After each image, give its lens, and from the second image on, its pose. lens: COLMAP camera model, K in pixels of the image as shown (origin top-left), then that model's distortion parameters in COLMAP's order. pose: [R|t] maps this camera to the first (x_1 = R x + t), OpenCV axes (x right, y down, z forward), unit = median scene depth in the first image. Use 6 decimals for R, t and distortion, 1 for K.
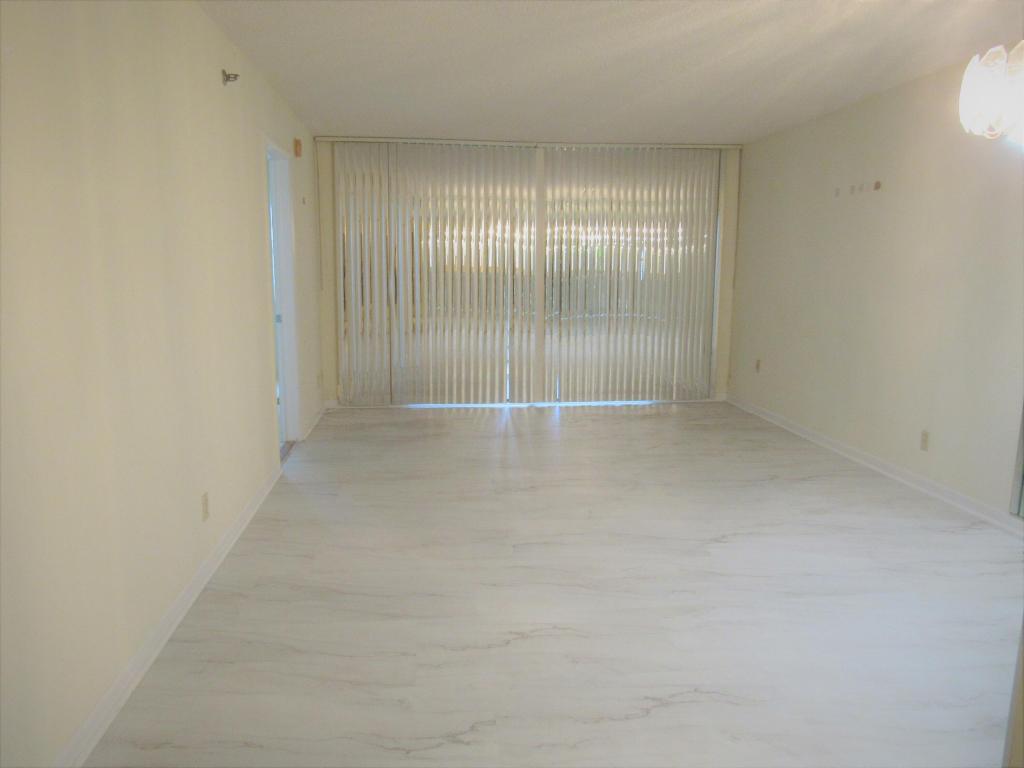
lens RADIAL K [[715.5, 0, 513.1], [0, 715.5, 385.2], [0, 0, 1]] dist [-0.041119, 0.020290]
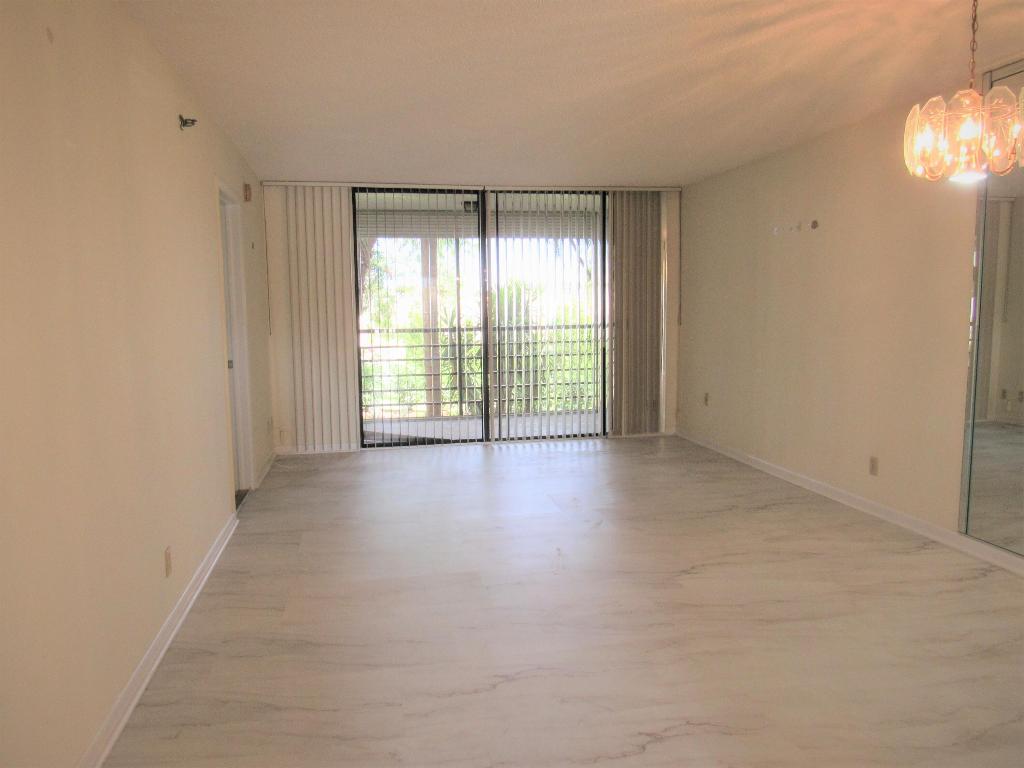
lens RADIAL K [[715.5, 0, 509.7], [0, 715.5, 388.0], [0, 0, 1]] dist [-0.041119, 0.020290]
pose [[0.996316, -0.027033, 0.081383, -0.026631], [0.031252, 0.998208, -0.051022, 0.000199], [-0.079858, 0.053378, 0.995376, -0.001079]]
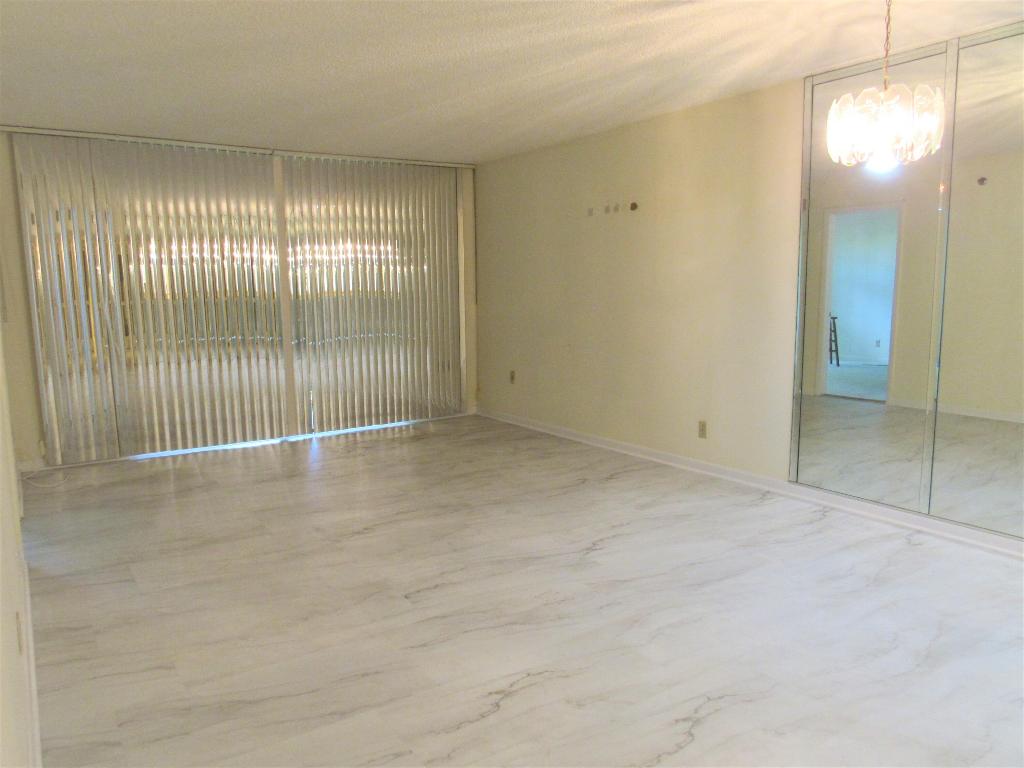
lens RADIAL K [[715.5, 0, 505.7], [0, 715.5, 386.1], [0, 0, 1]] dist [-0.041119, 0.020290]
pose [[0.887077, -0.080095, 0.454619, -0.175989], [0.092752, 0.995674, -0.005566, -0.011891], [-0.452206, 0.047104, 0.890669, 0.094874]]
